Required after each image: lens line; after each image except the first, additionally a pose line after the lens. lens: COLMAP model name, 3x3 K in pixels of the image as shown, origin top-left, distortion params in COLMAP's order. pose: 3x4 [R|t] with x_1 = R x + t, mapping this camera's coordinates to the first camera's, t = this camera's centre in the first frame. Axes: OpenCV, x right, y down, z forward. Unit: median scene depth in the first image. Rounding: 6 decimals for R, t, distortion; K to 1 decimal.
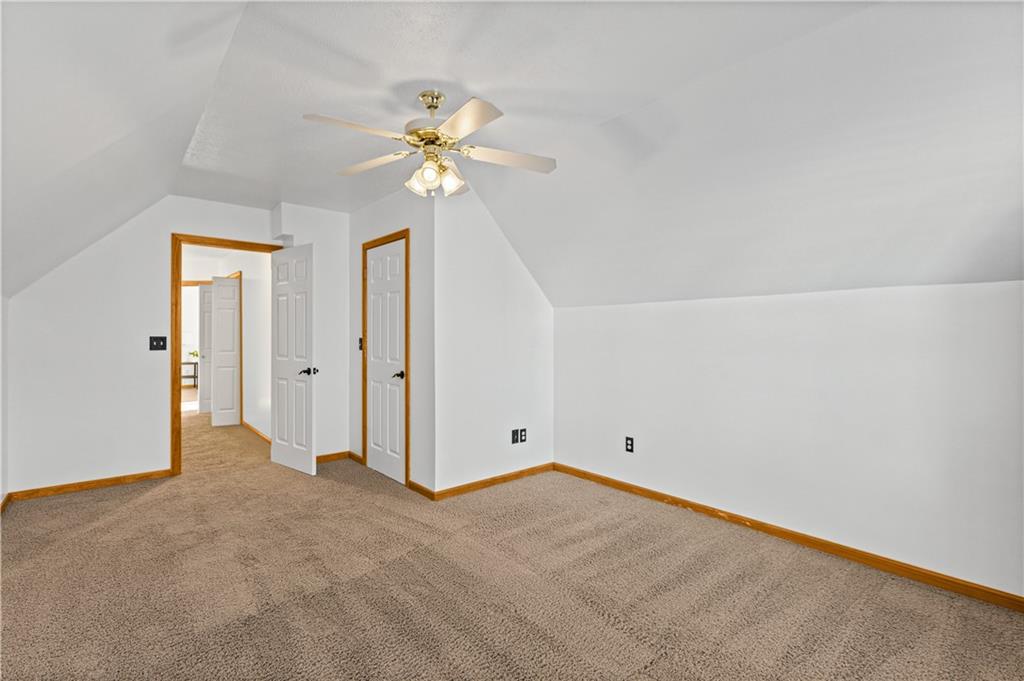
lens RADIAL K [[467.6, 0, 513.0], [0, 467.6, 336.5], [0, 0, 1]] dist [0.000032, 0.000575]
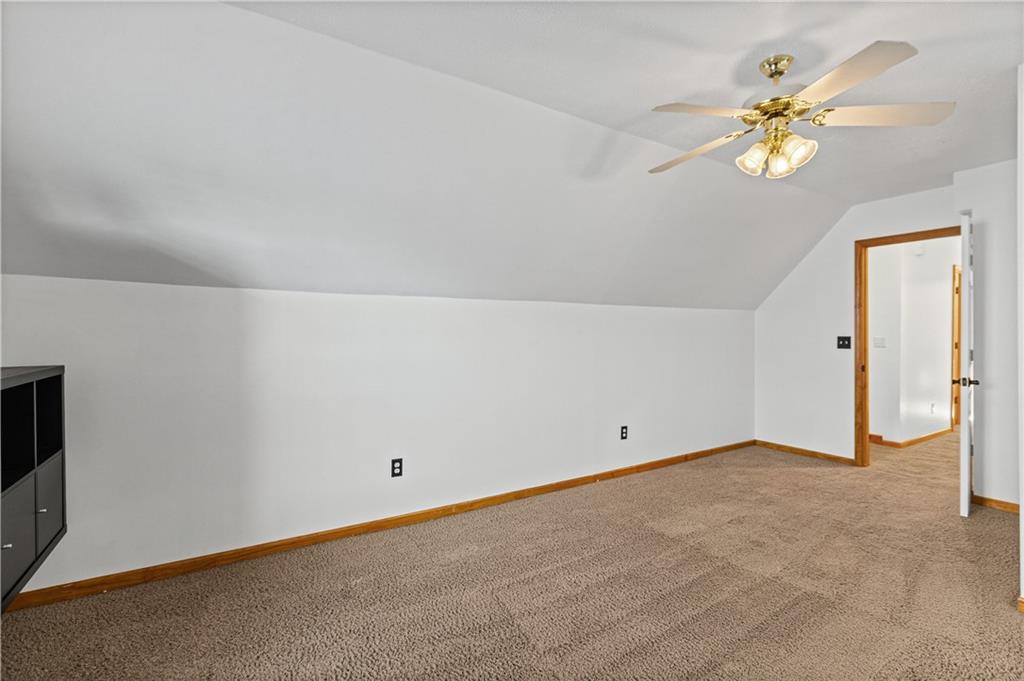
lens RADIAL K [[467.6, 0, 513.2], [0, 467.6, 338.8], [0, 0, 1]] dist [0.000032, 0.000575]
pose [[-0.147529, 0.009155, -0.989015, 0.462452], [-0.001056, 0.999955, 0.009414, -0.003915], [0.989057, 0.002433, -0.147513, 0.388630]]
